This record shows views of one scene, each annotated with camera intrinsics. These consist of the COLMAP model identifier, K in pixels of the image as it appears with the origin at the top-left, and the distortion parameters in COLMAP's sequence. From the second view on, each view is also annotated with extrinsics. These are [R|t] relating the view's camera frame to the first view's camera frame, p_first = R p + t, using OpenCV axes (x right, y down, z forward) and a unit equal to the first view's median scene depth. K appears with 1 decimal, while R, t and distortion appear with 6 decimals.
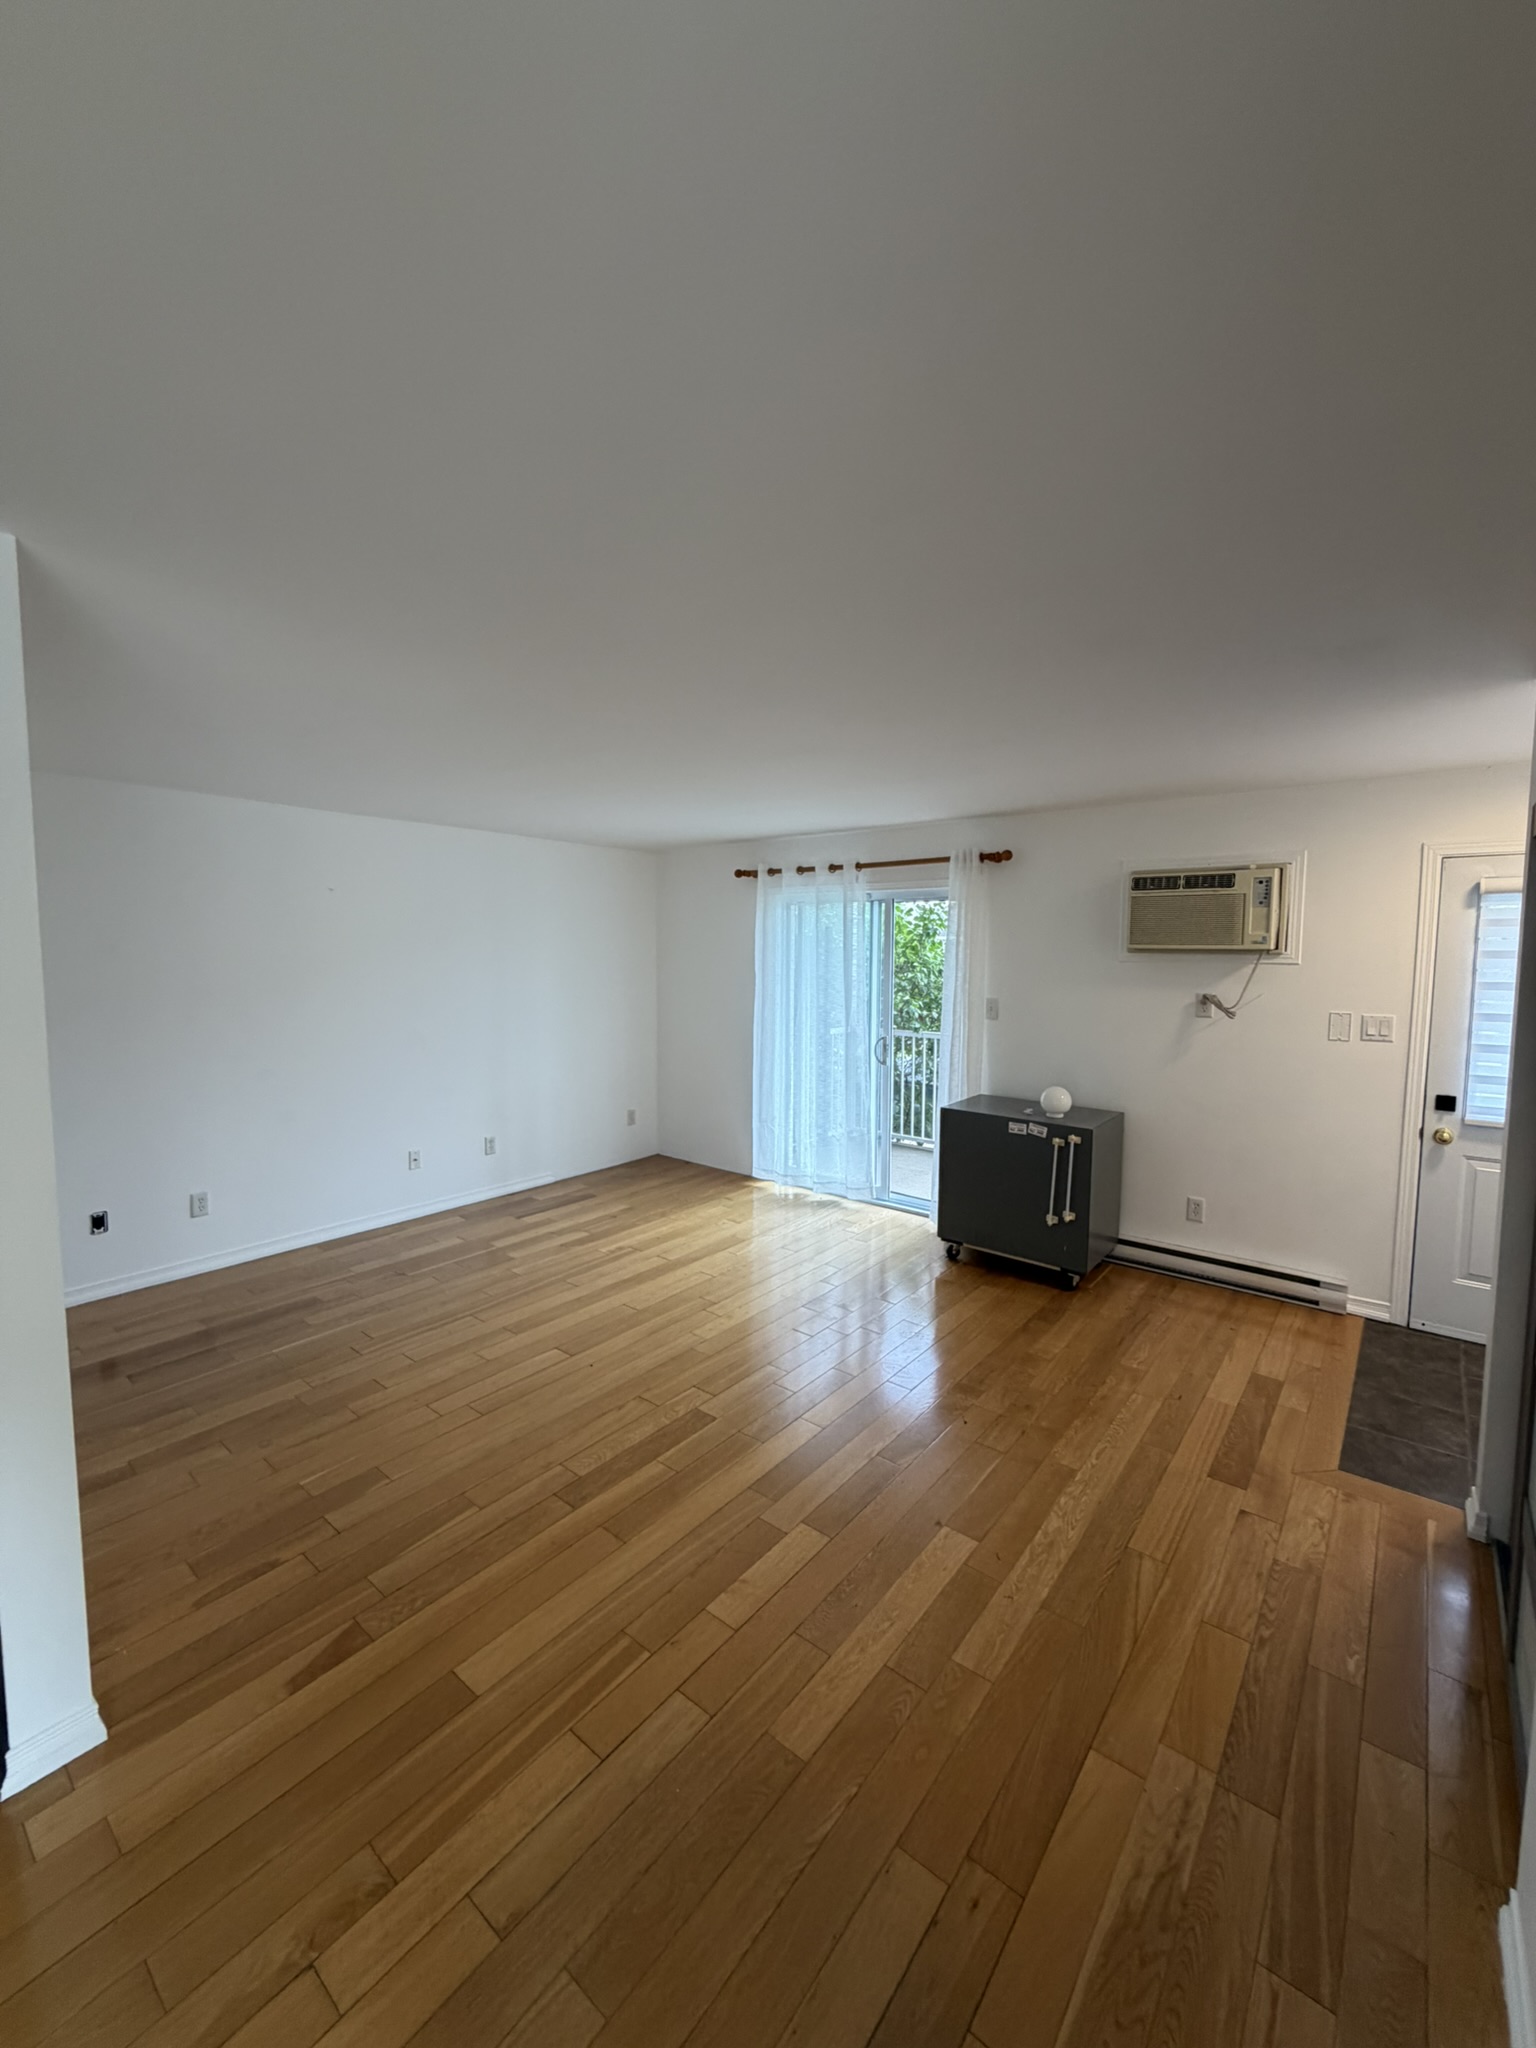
lens RADIAL K [[808.9, 0, 766.8], [0, 808.9, 1015.1], [0, 0, 1]] dist [-0.000537, 0.000266]
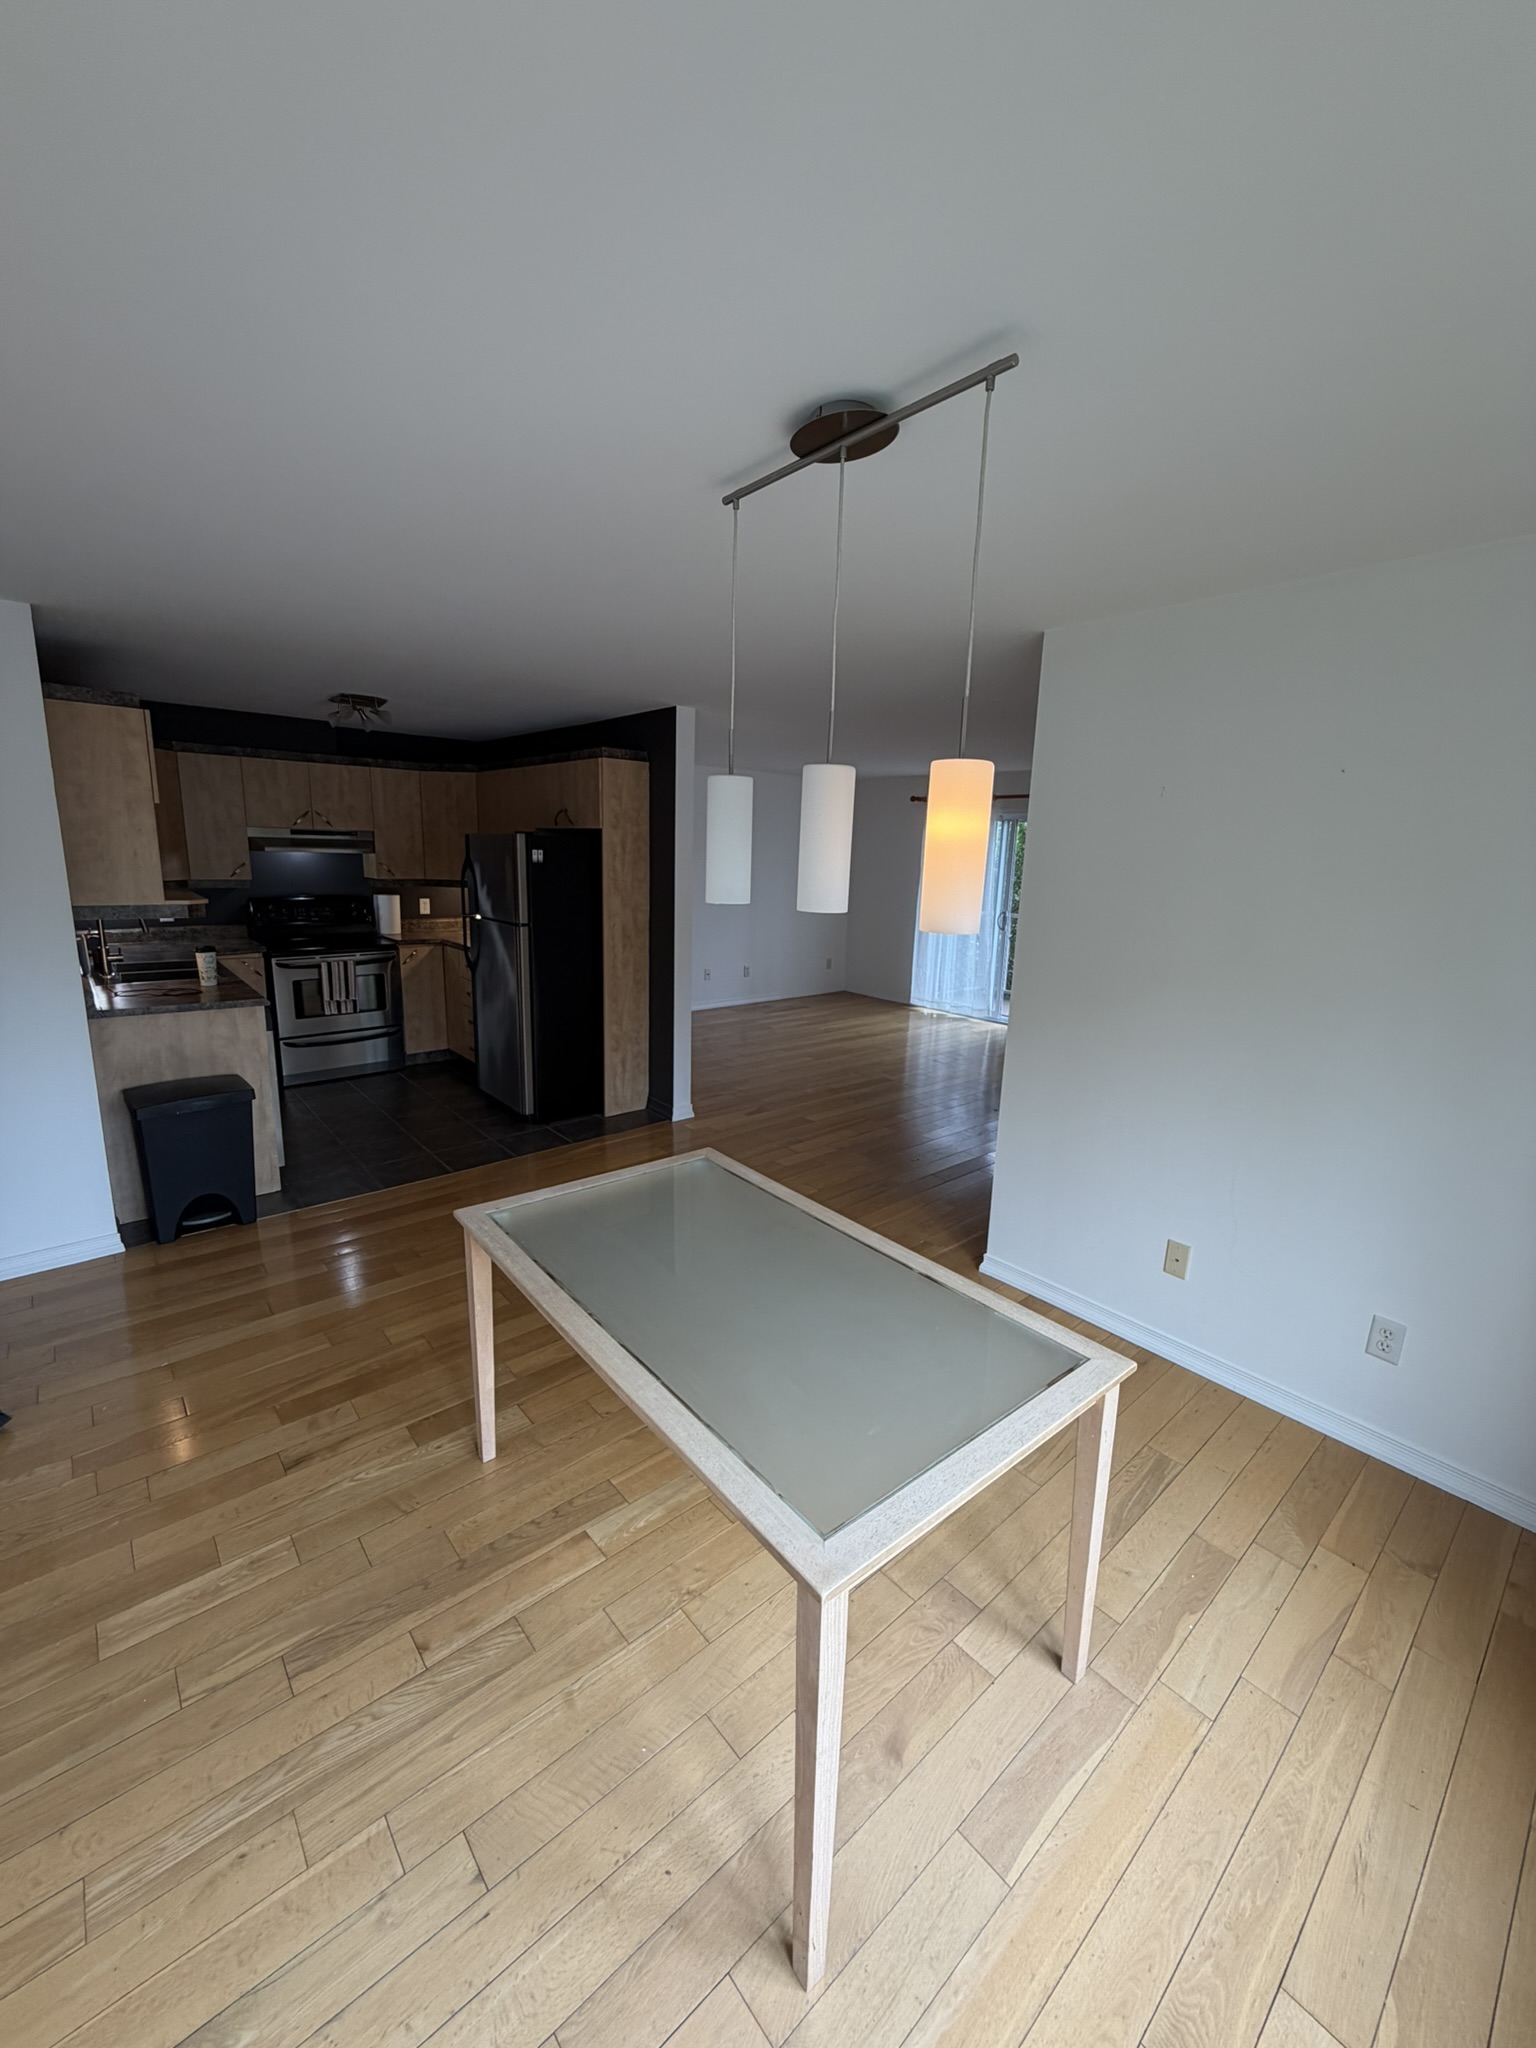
lens RADIAL K [[808.9, 0, 766.8], [0, 808.9, 1015.1], [0, 0, 1]] dist [-0.000537, 0.000266]
pose [[0.983160, 0.062585, -0.171697, -0.021581], [-0.041368, 0.991359, 0.124483, 0.047429], [0.178005, -0.115284, 0.977253, -0.582265]]
